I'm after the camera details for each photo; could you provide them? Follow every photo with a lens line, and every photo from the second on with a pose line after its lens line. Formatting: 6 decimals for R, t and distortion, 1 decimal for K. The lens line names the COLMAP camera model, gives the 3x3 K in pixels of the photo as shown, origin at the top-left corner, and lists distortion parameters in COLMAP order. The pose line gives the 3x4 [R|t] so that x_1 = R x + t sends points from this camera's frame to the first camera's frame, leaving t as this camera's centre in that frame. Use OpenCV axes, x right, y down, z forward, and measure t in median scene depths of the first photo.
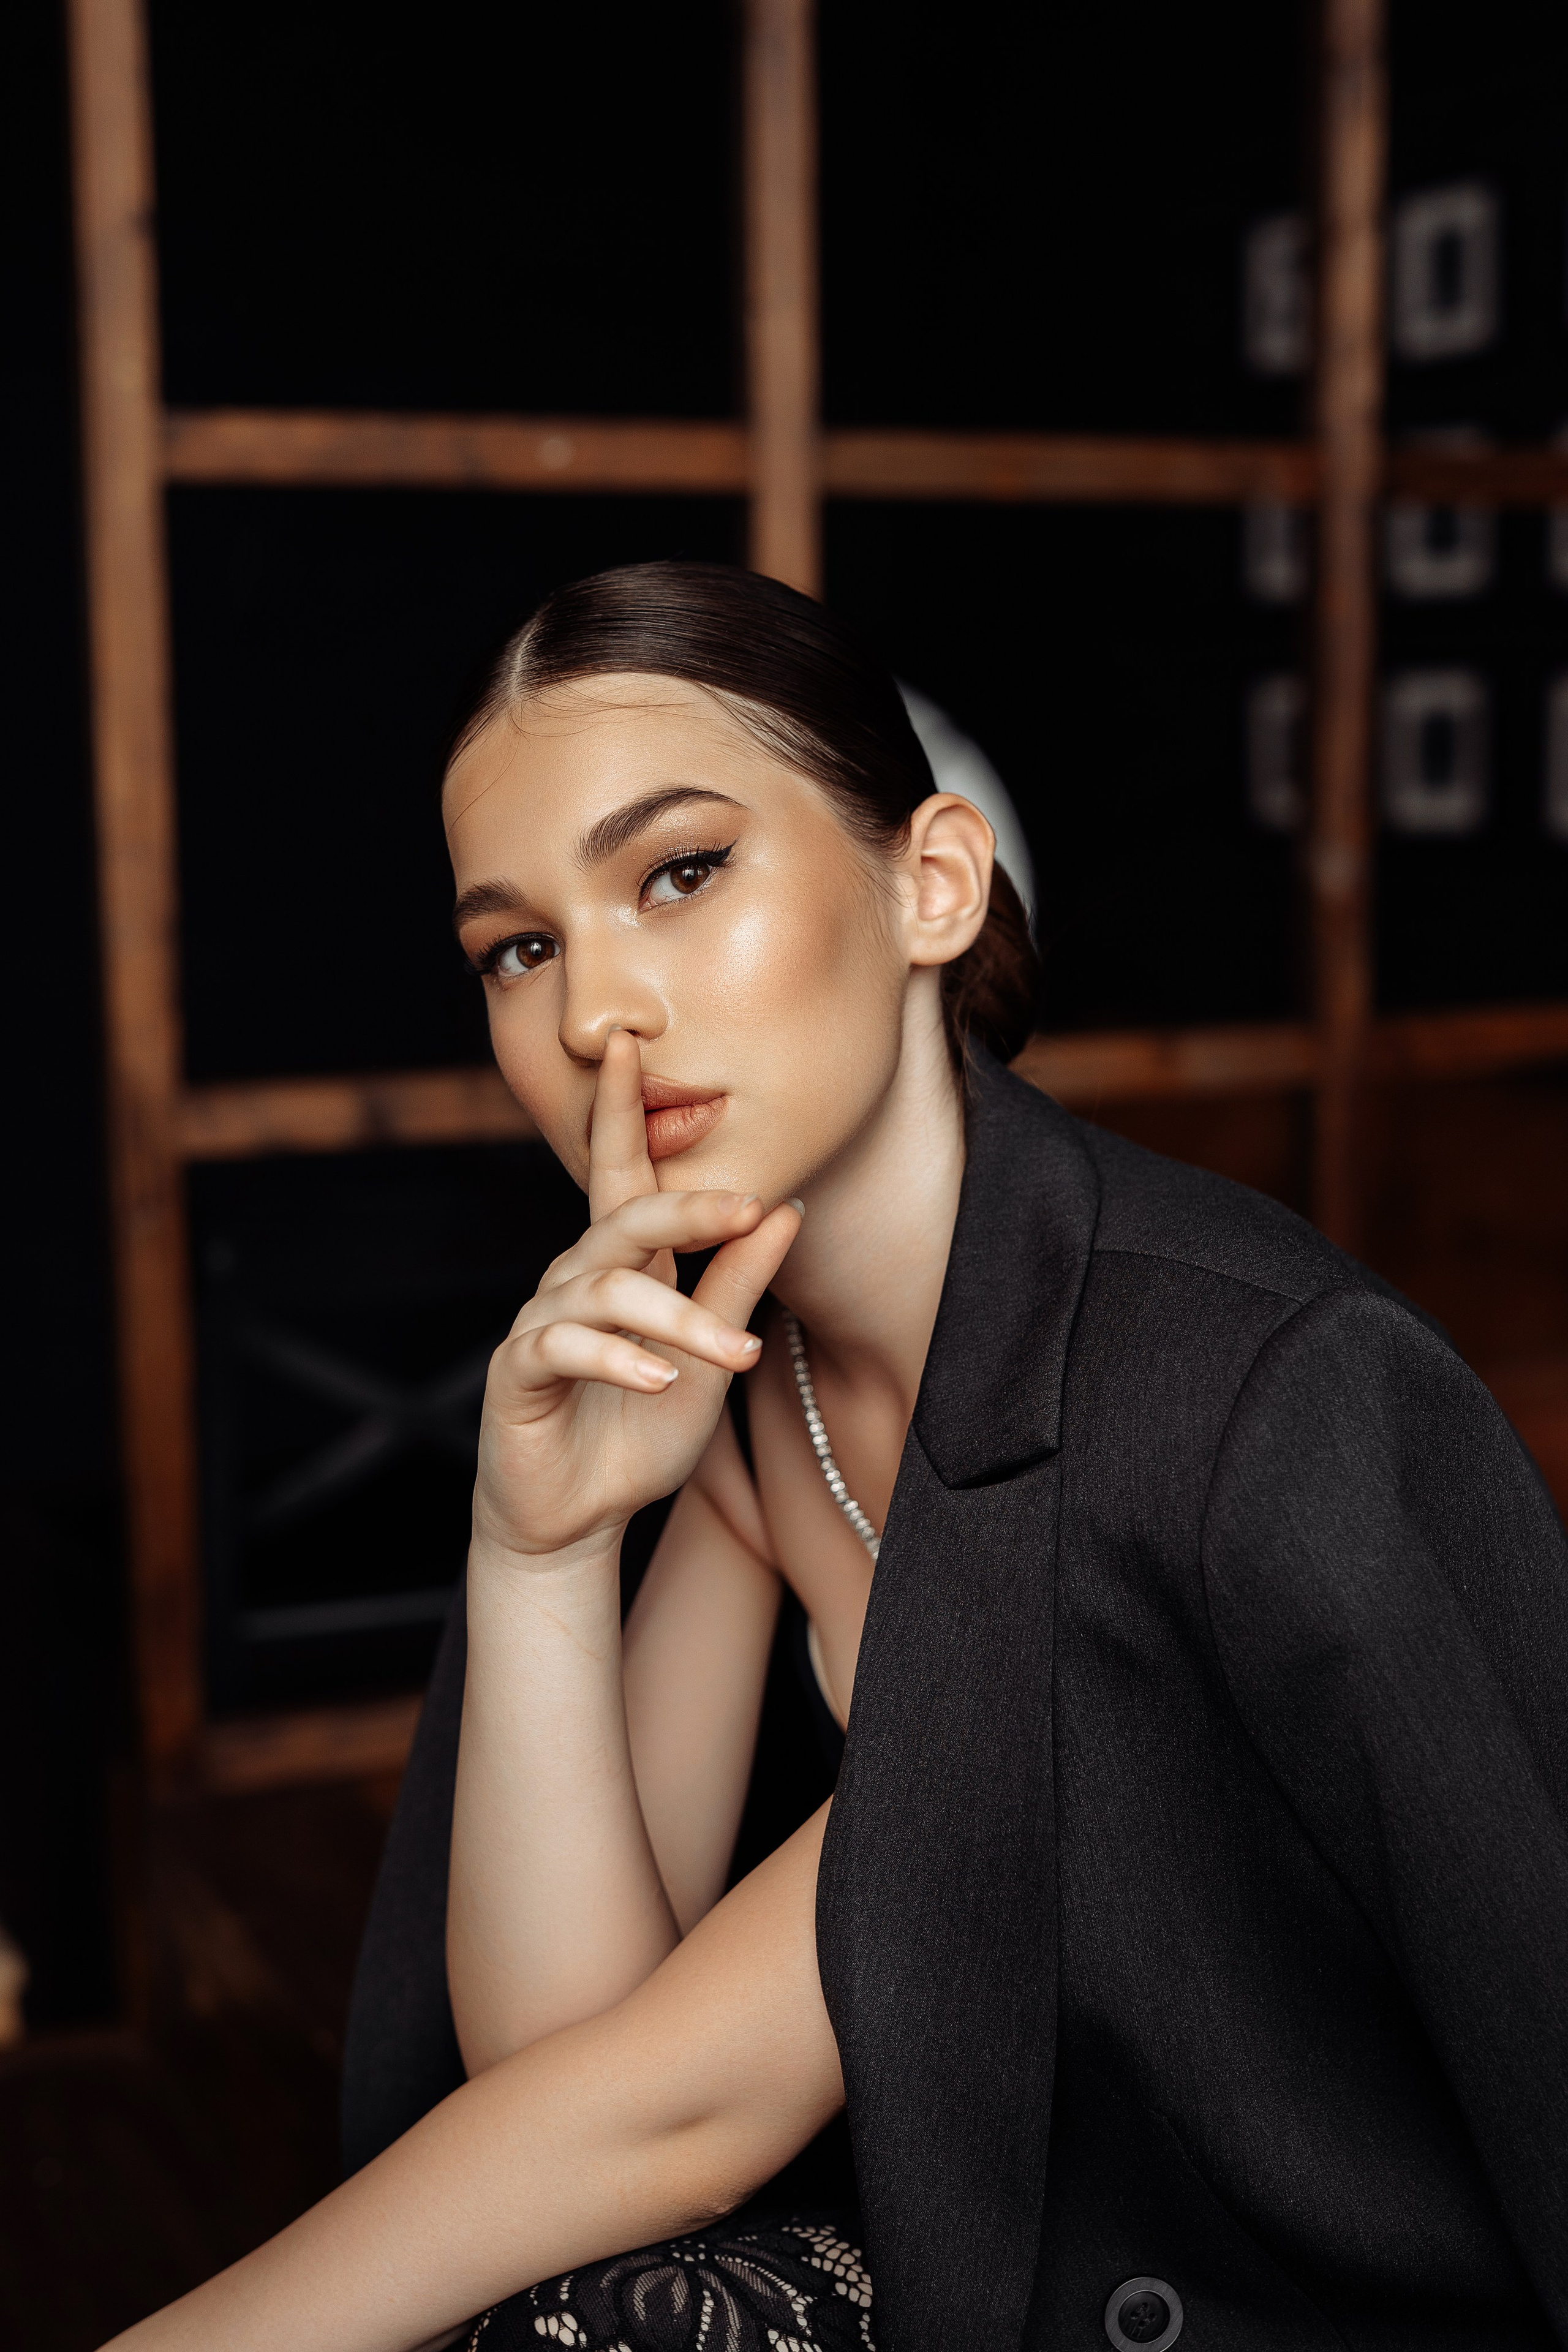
lens RADIAL K [[3361.5, 0, 748.6], [0, 3361.5, 1164.4], [0, 0, 1]] dist [-0.029149, 0.000000]
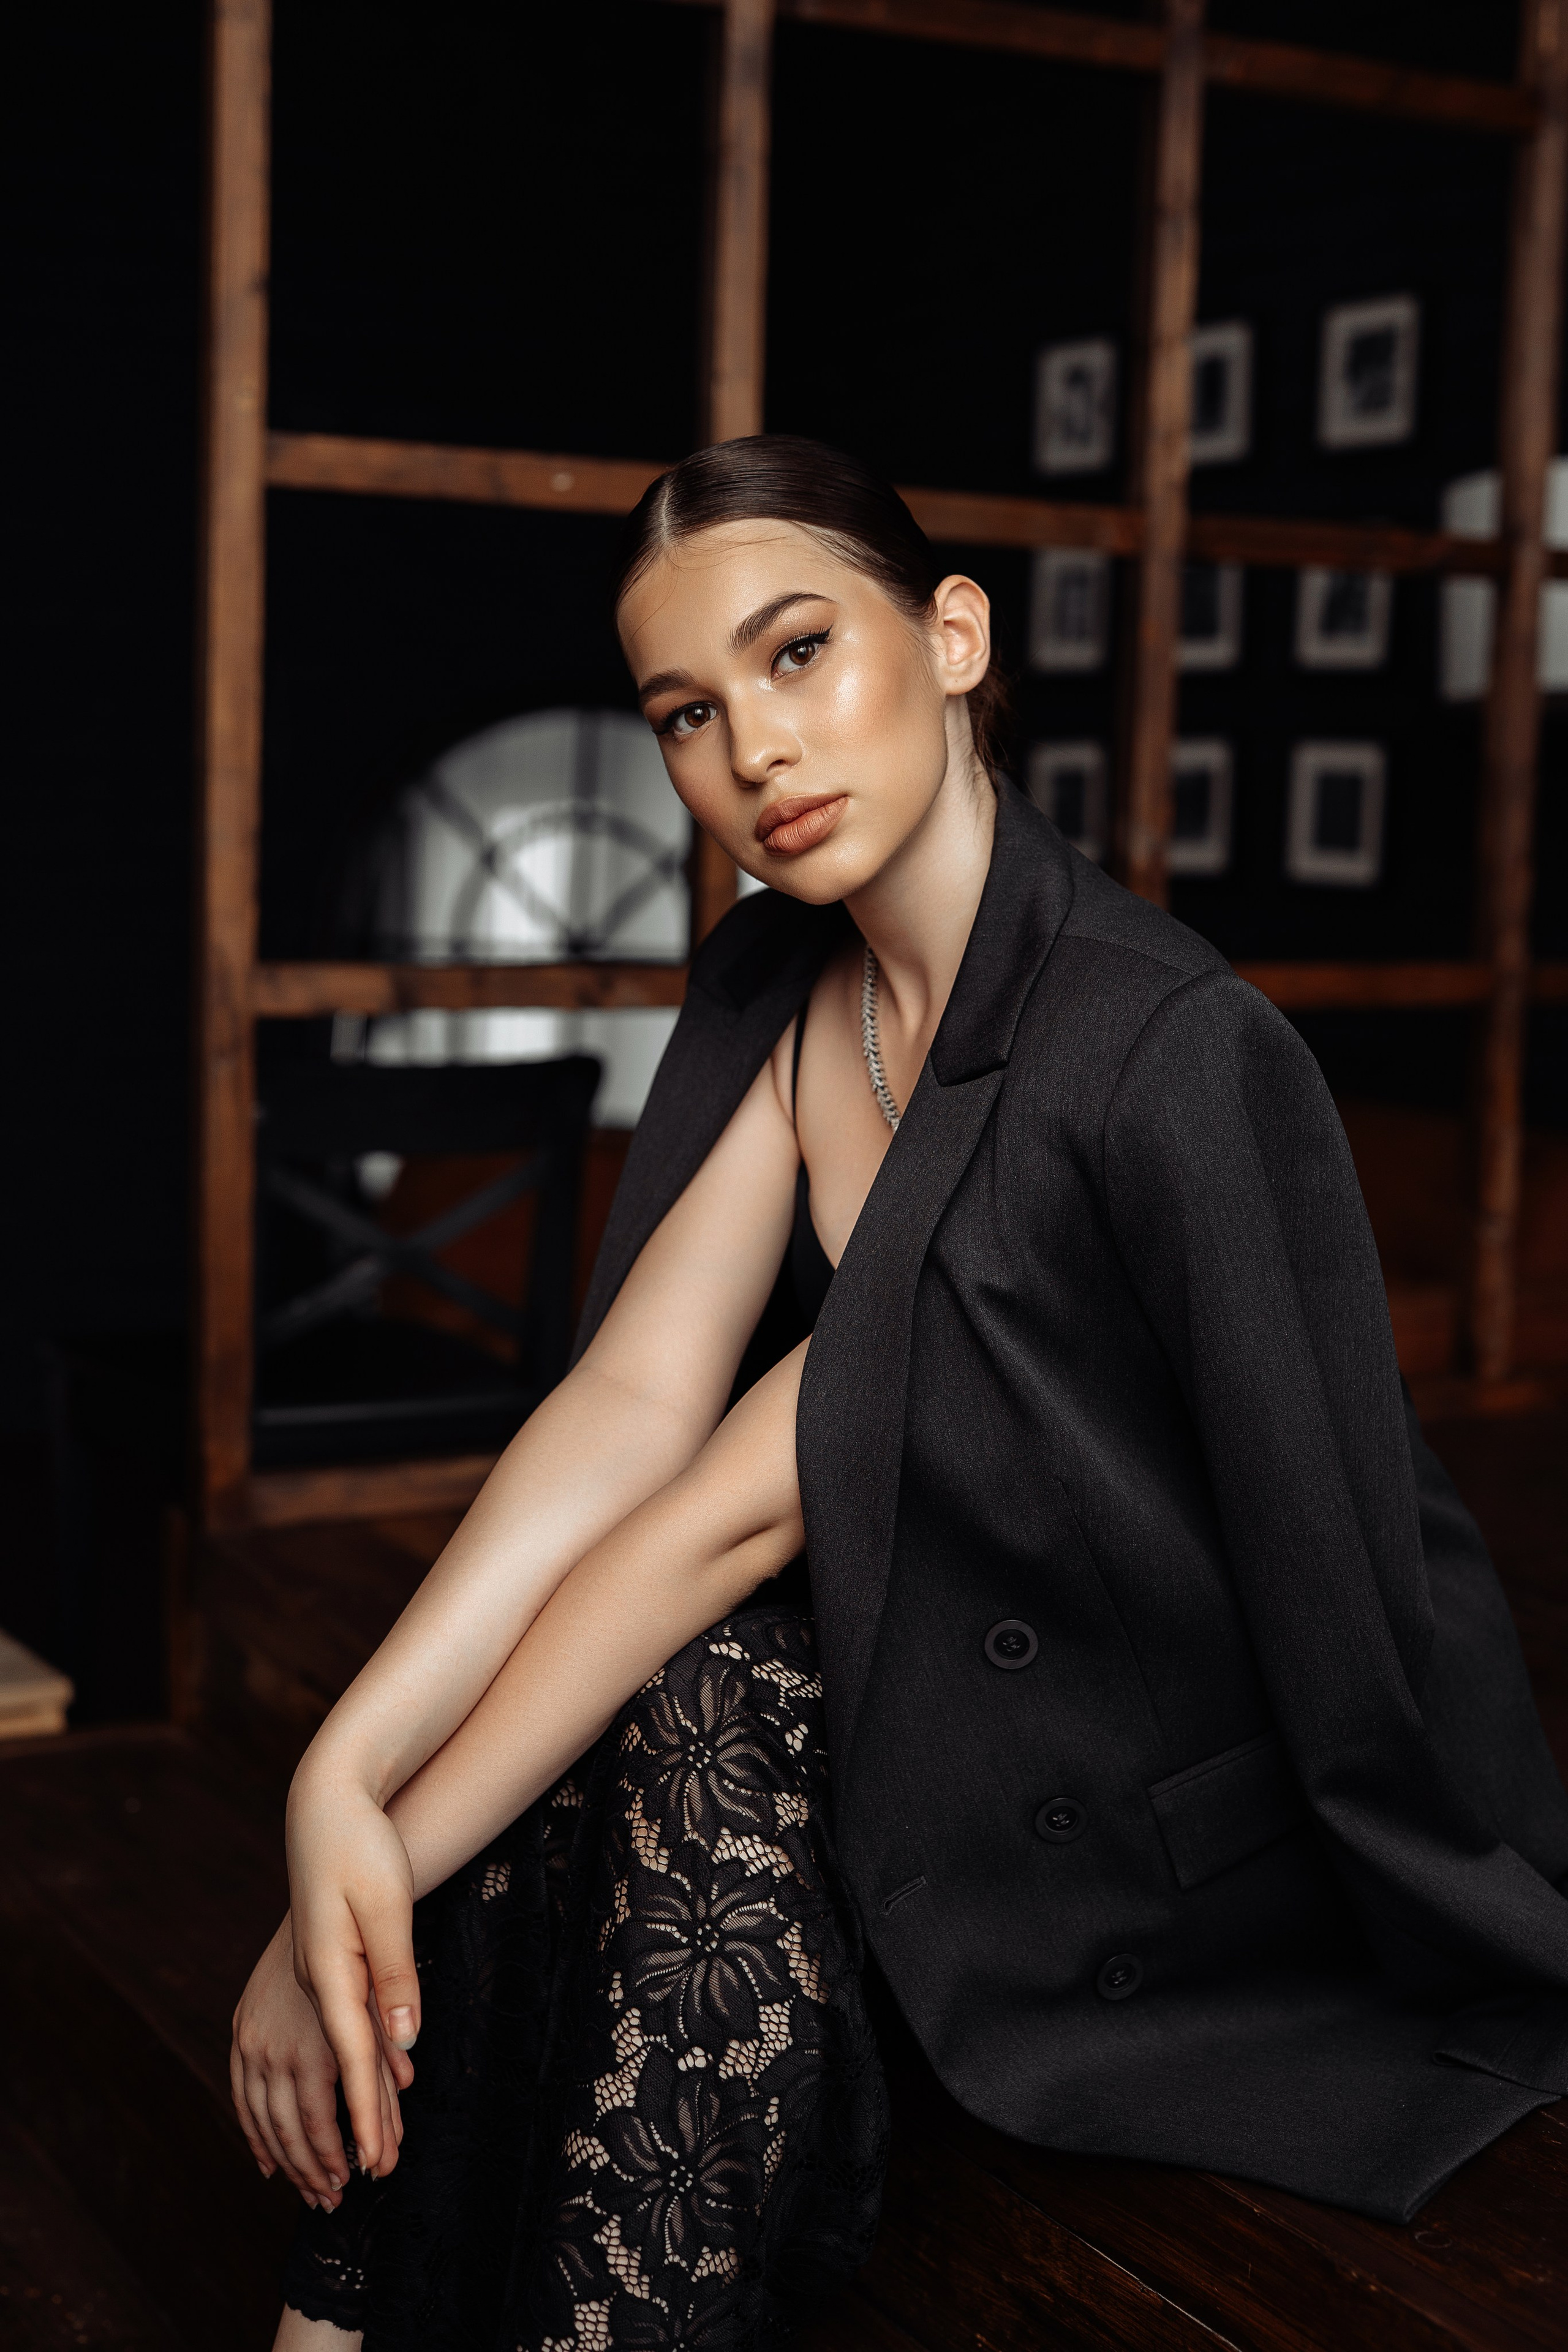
lens RADIAL K [[3361.5, 0, 762.4], [0, 3361.5, 1182.2], [0, 0, 1]] dist [-0.029149, 0.000000]
pose [[0.995857, 0.029440, 0.086037, -0.085673], [-0.026295, 0.998952, -0.037466, 0.103632], [-0.087049, 0.035048, 0.995587, -0.279889]]
